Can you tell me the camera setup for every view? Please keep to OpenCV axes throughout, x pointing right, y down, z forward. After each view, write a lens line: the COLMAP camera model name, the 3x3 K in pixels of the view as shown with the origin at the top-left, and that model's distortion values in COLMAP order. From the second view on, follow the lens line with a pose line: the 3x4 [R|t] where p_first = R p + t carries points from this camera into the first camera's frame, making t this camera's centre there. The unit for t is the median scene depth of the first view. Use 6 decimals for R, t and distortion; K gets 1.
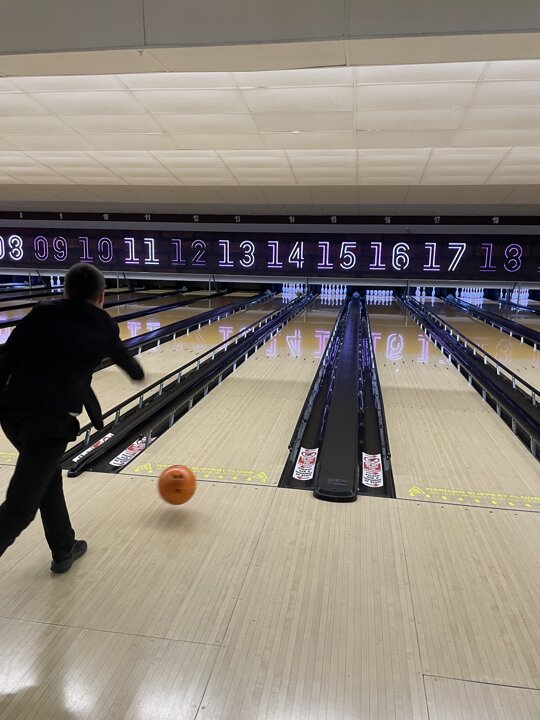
lens RADIAL K [[551.1, 0, 267.0], [0, 551.1, 353.4], [0, 0, 1]] dist [0.097705, -0.134196]
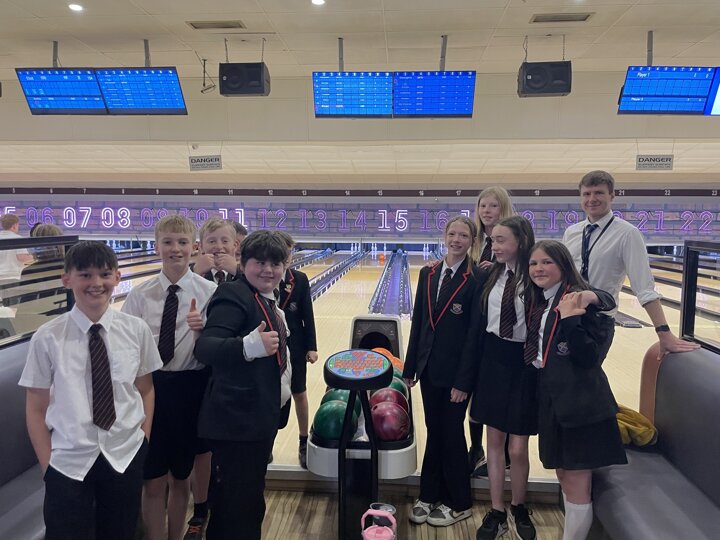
lens RADIAL K [[551.1, 0, 359.9], [0, 551.1, 258.6], [0, 0, 1]] dist [0.097705, -0.134196]
pose [[0.996360, -0.018844, 0.083131, -0.038105], [0.027488, 0.994187, -0.104098, 0.044200], [-0.080686, 0.106005, 0.991087, -0.262705]]
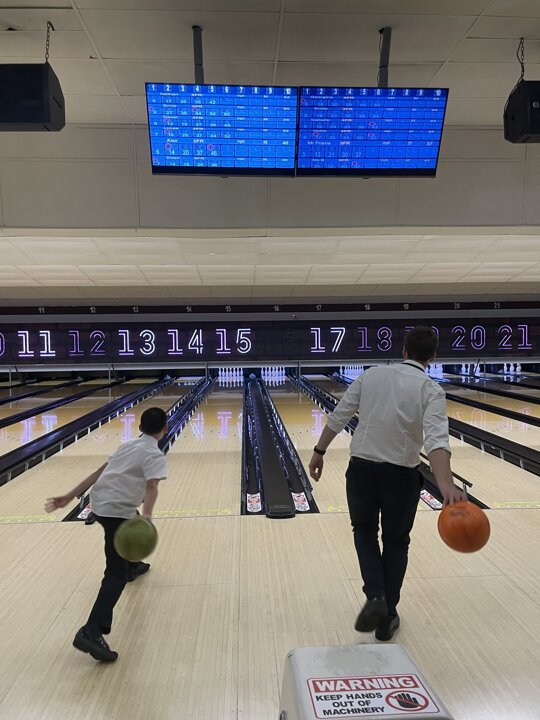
lens RADIAL K [[578.9, 0, 275.1], [0, 578.9, 355.3], [0, 0, 1]] dist [0.097453, -0.130747]
pose [[0.975709, -0.039850, 0.215418, -0.040003], [0.069967, 0.988502, -0.134043, 0.007522], [-0.207599, 0.145859, 0.967278, -0.108023]]
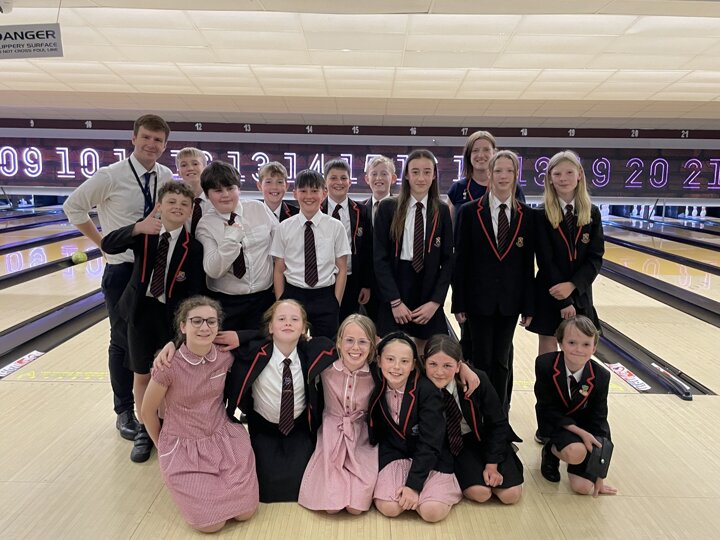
lens RADIAL K [[651.9, 0, 358.5], [0, 651.9, 260.4], [0, 0, 1]] dist [0.085694, -0.127561]
pose [[0.988652, -0.024136, 0.148276, -0.041786], [0.028861, 0.999139, -0.029799, 0.005116], [-0.147429, 0.033740, 0.988497, -0.057949]]
